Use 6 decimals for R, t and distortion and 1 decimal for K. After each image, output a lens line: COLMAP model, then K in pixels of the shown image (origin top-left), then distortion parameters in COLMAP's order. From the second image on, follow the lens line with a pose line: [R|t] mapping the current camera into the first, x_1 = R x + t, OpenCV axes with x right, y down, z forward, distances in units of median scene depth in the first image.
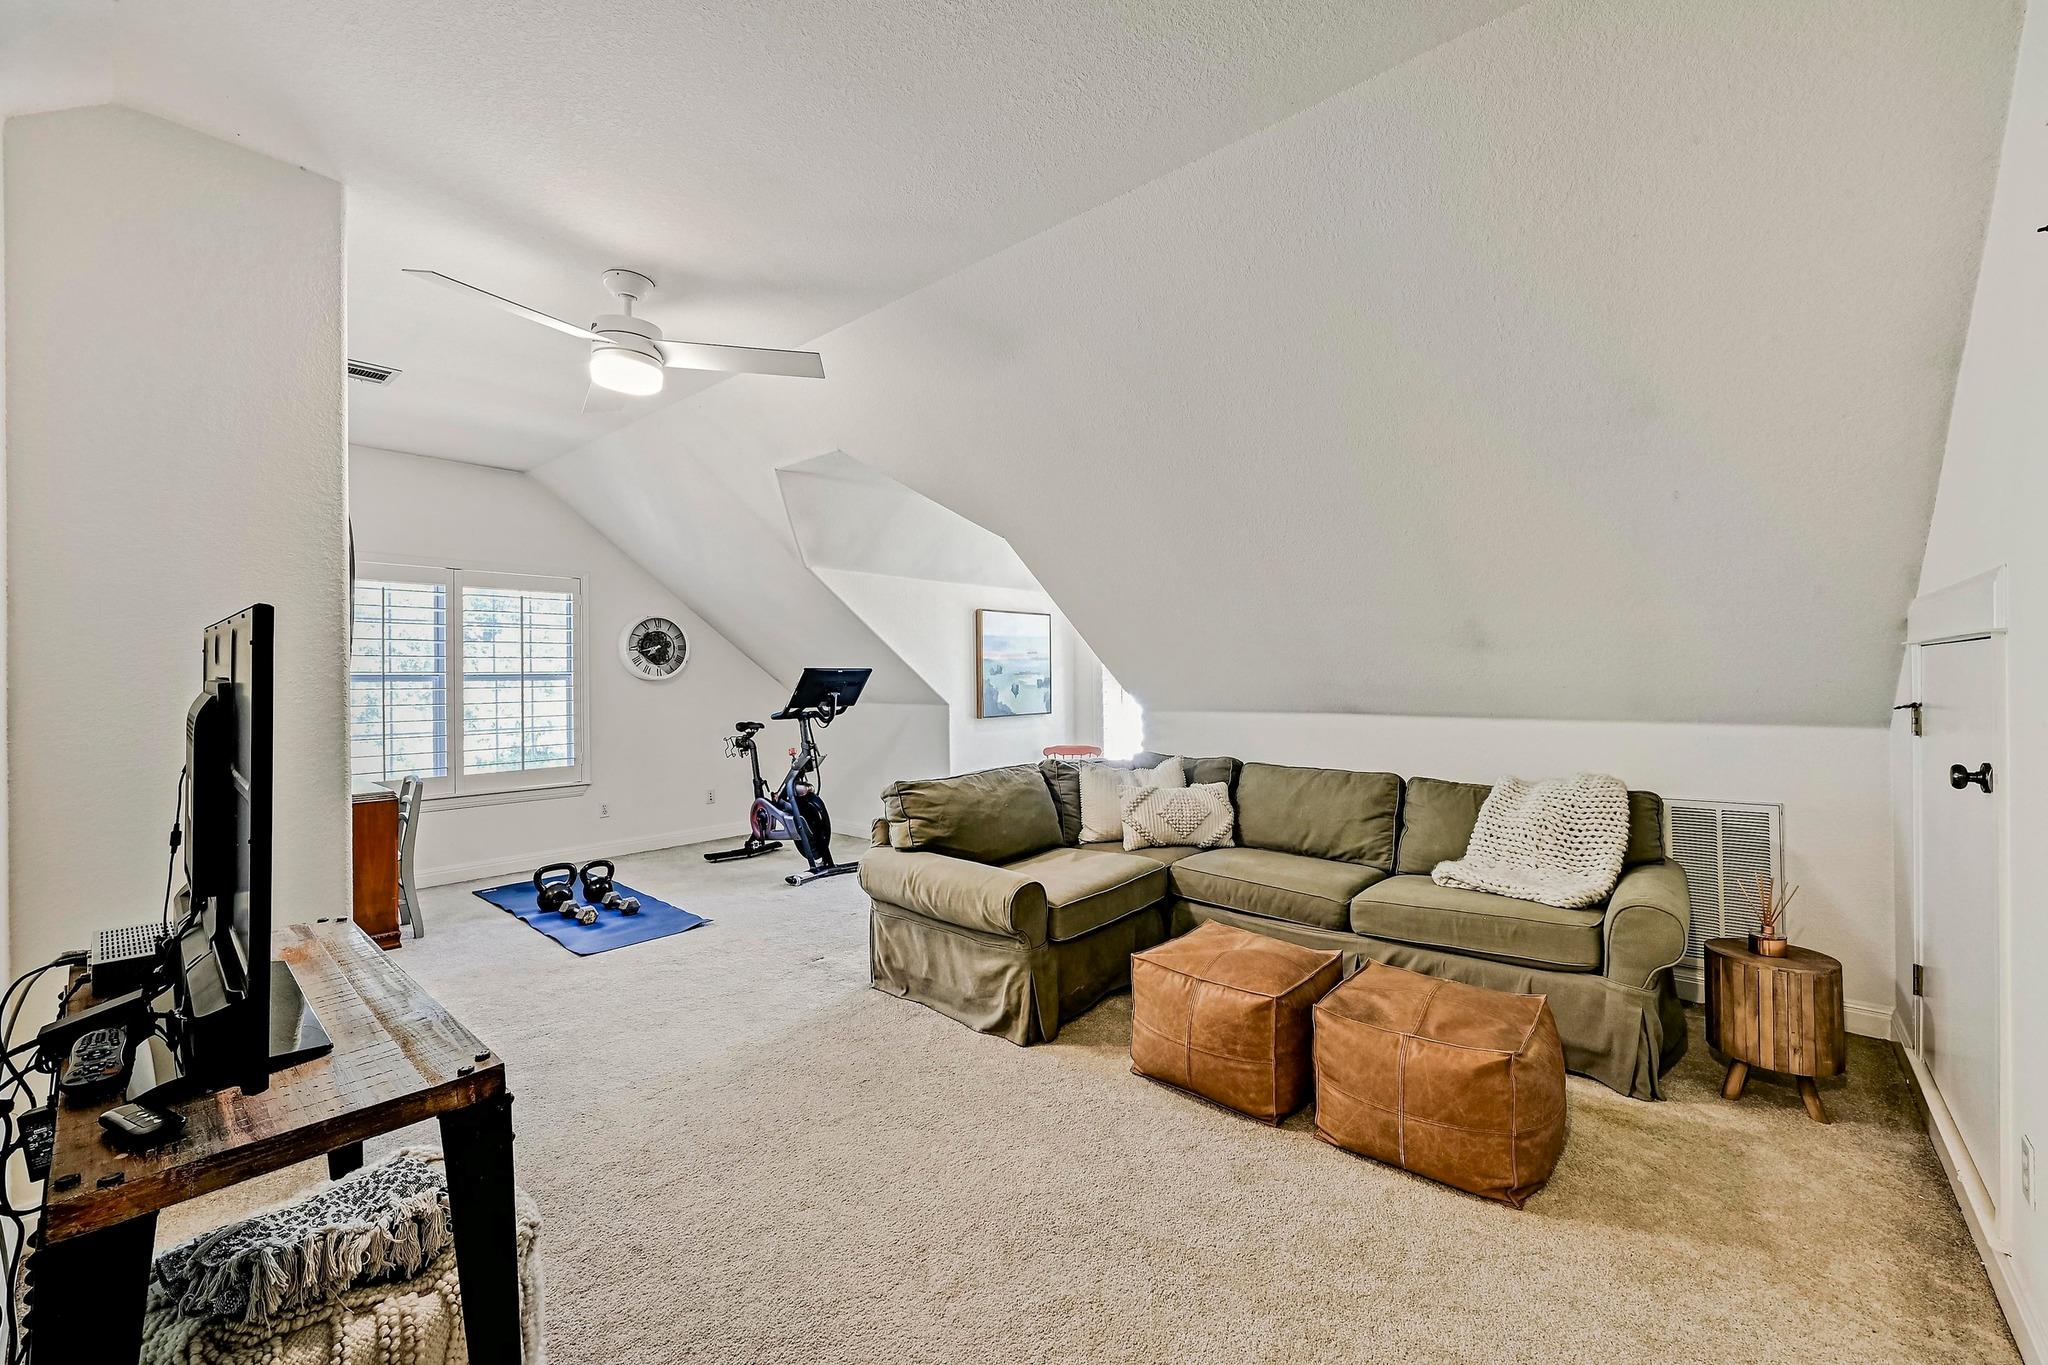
lens RADIAL K [[821.7, 0, 1031.3], [0, 821.7, 680.9], [0, 0, 1]] dist [-0.000461, -0.000718]
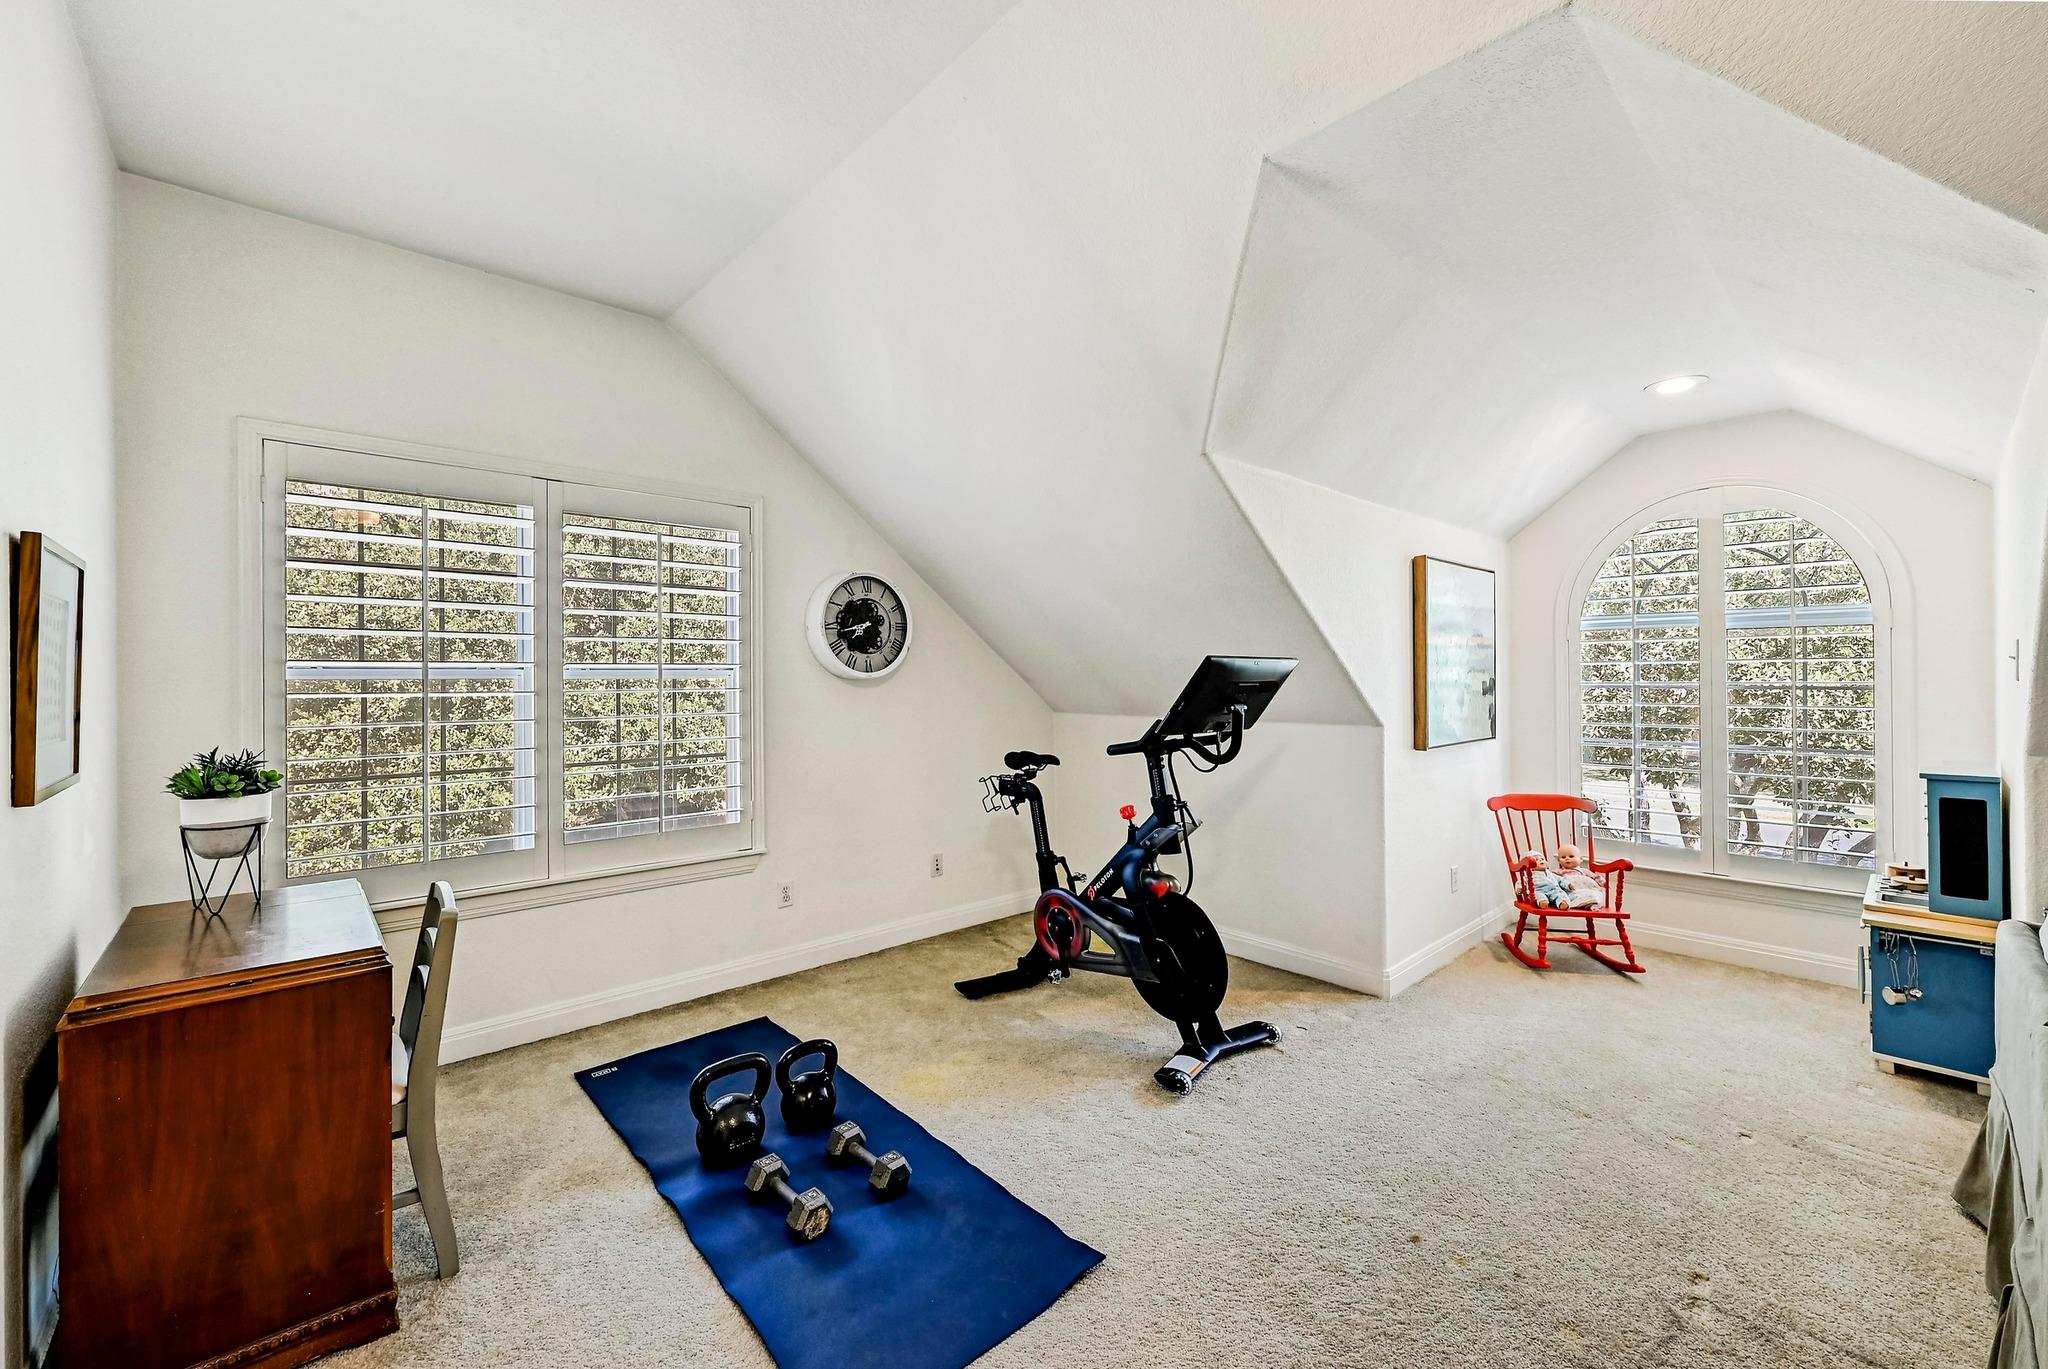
lens RADIAL K [[821.7, 0, 1025.7], [0, 821.7, 681.3], [0, 0, 1]] dist [-0.000461, -0.000718]
pose [[0.993108, 0.005857, -0.117054, -0.287266], [-0.006166, 0.999978, -0.002283, 0.001795], [0.117038, 0.002989, 0.993123, 0.440661]]
